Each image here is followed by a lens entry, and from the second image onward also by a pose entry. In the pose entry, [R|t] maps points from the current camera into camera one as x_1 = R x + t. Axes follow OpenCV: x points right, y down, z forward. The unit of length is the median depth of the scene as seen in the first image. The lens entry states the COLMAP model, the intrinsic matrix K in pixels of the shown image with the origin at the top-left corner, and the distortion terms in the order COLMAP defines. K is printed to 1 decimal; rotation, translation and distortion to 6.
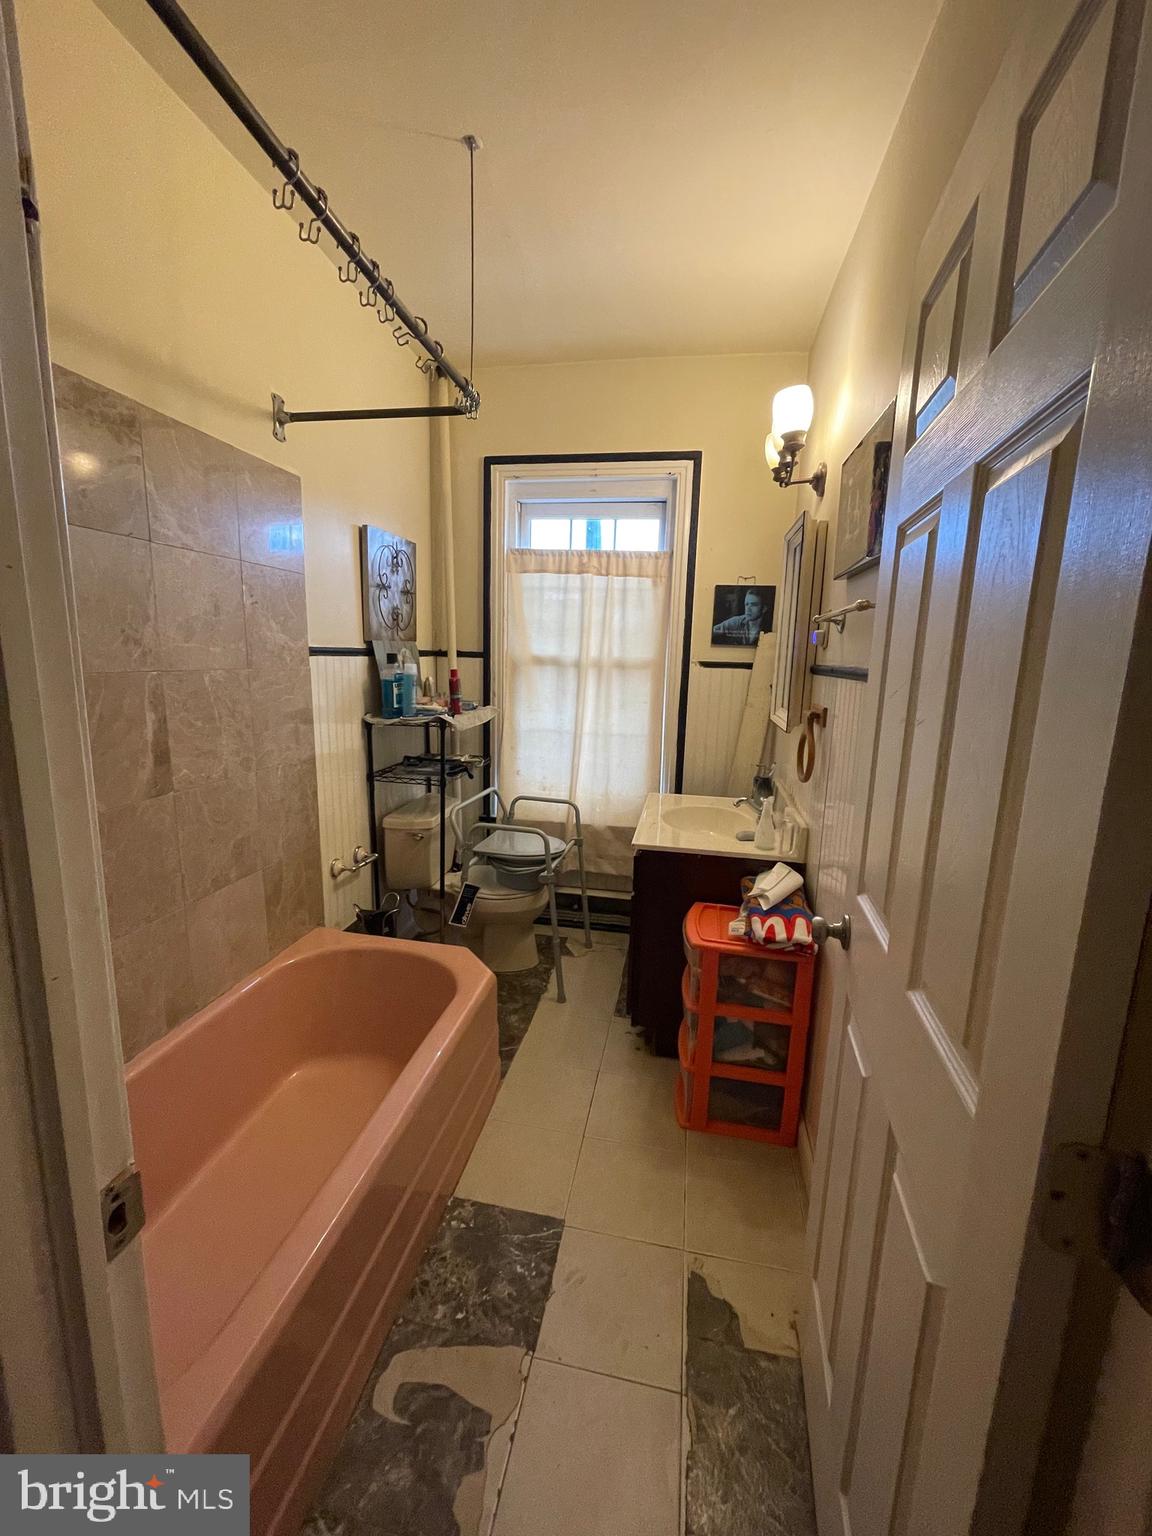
lens RADIAL K [[616.7, 0, 575.1], [0, 616.7, 769.5], [0, 0, 1]] dist [0.001822, 0.000012]
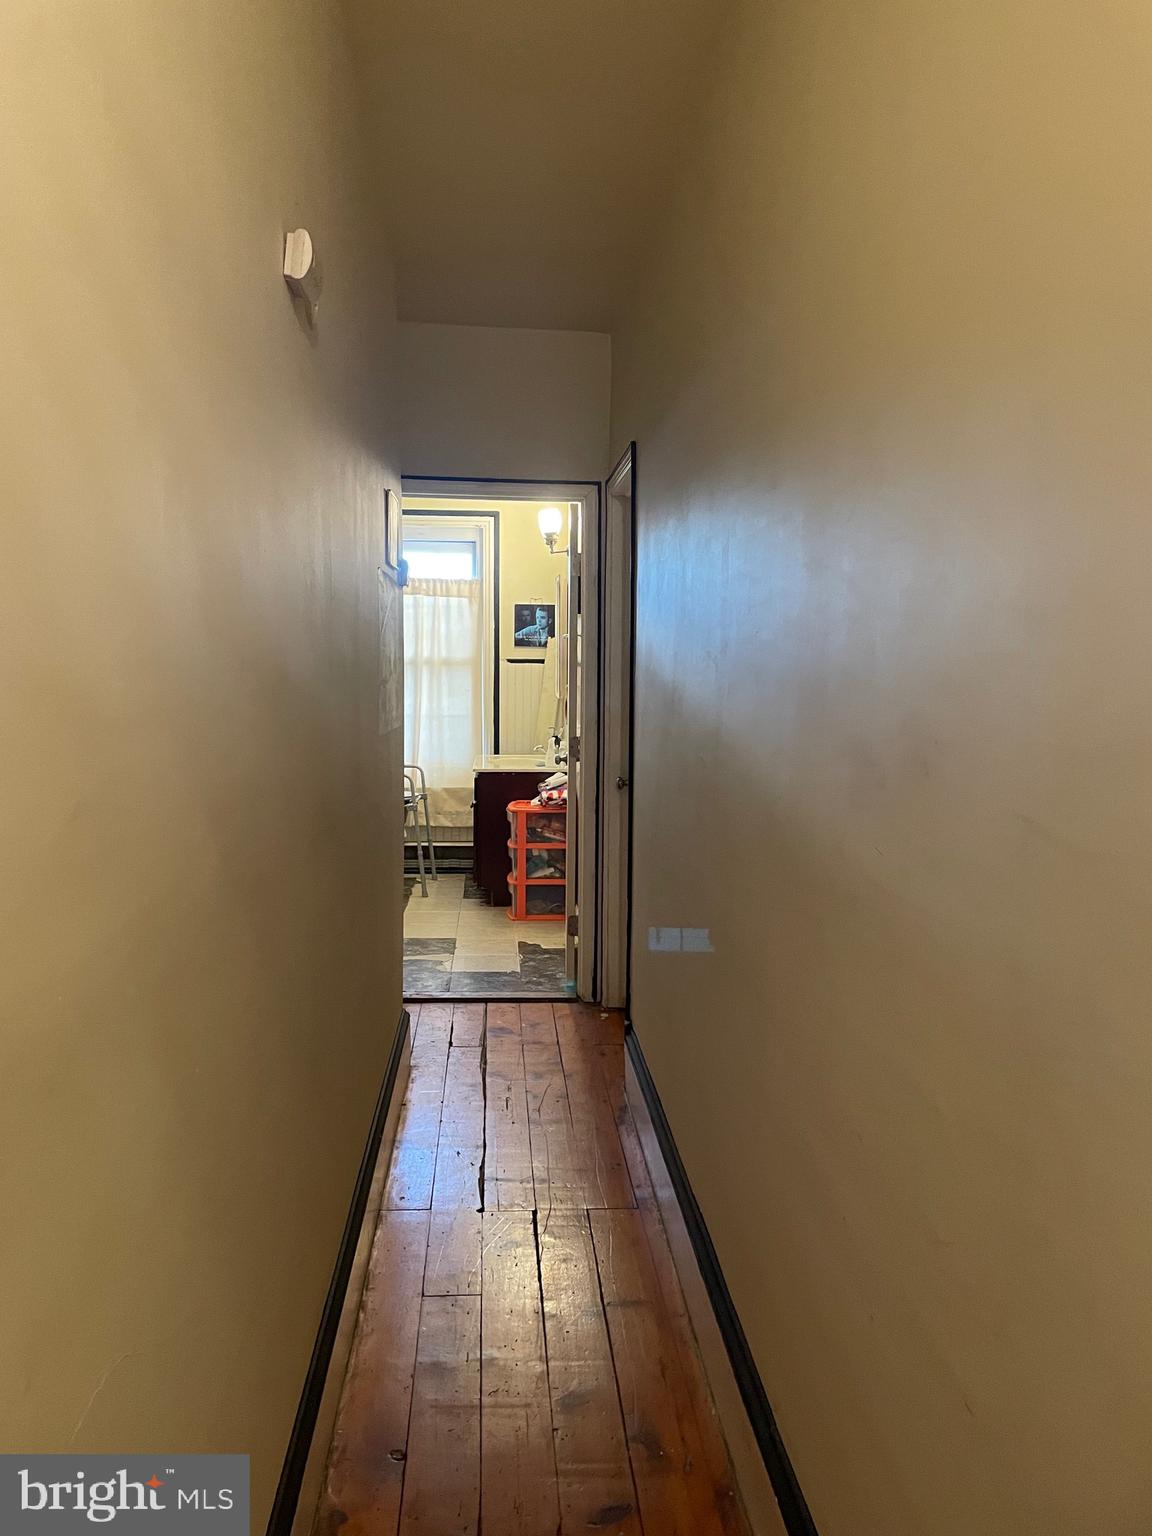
lens RADIAL K [[1161.9, 0, 577.8], [0, 1161.9, 766.7], [0, 0, 1]] dist [0.063035, -0.085282]
pose [[0.967923, -0.044371, 0.247297, -0.300904], [0.064827, 0.995059, -0.075195, 0.273577], [-0.242738, 0.088815, 0.966018, -1.543019]]
